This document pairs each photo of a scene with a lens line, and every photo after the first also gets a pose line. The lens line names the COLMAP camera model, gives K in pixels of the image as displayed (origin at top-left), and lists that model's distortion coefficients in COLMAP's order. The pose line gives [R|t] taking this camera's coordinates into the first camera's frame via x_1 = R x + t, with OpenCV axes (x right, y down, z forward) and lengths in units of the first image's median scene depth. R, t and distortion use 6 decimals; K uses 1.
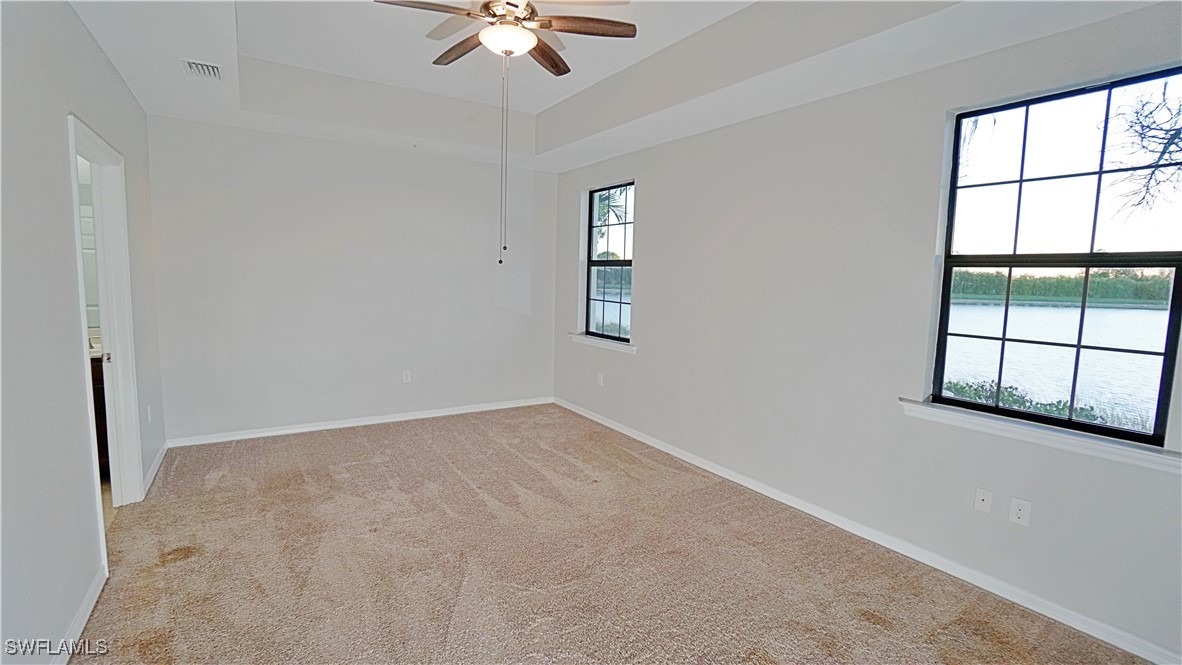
lens RADIAL K [[518.9, 0, 593.4], [0, 518.9, 326.9], [0, 0, 1]] dist [-0.053340, 0.016294]
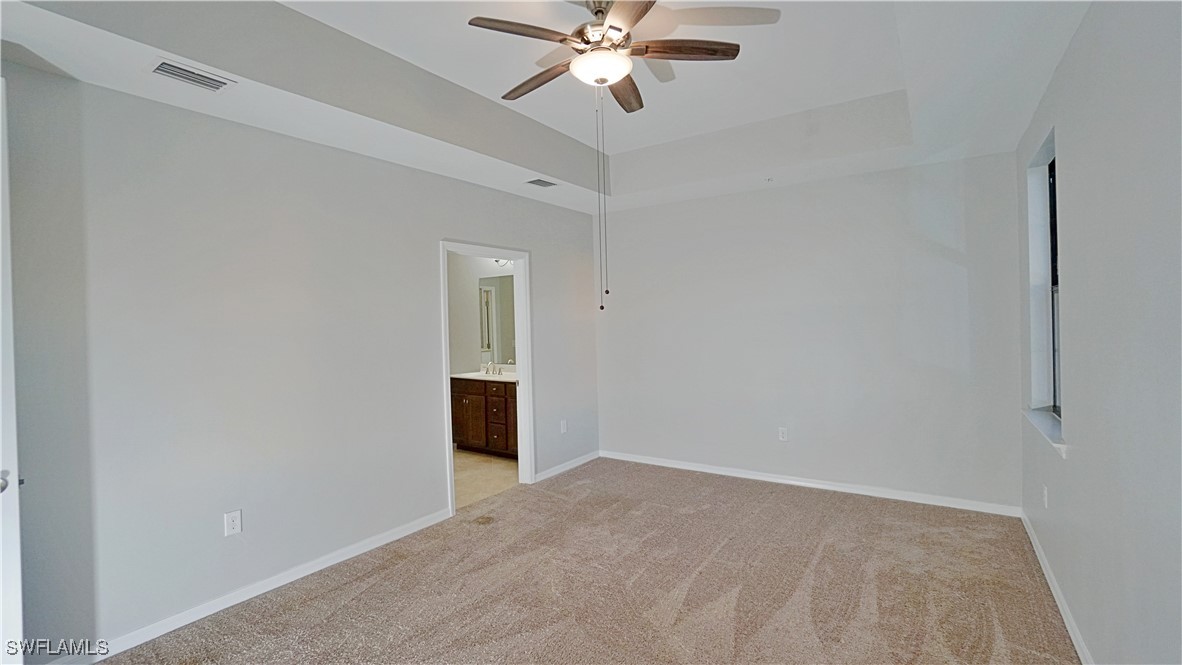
lens RADIAL K [[518.9, 0, 582.4], [0, 518.9, 329.8], [0, 0, 1]] dist [-0.053340, 0.016294]
pose [[0.367276, -0.024760, -0.929782, 0.495474], [-0.055492, 0.997282, -0.048478, -0.031834], [0.928455, 0.069400, 0.364904, 0.491194]]
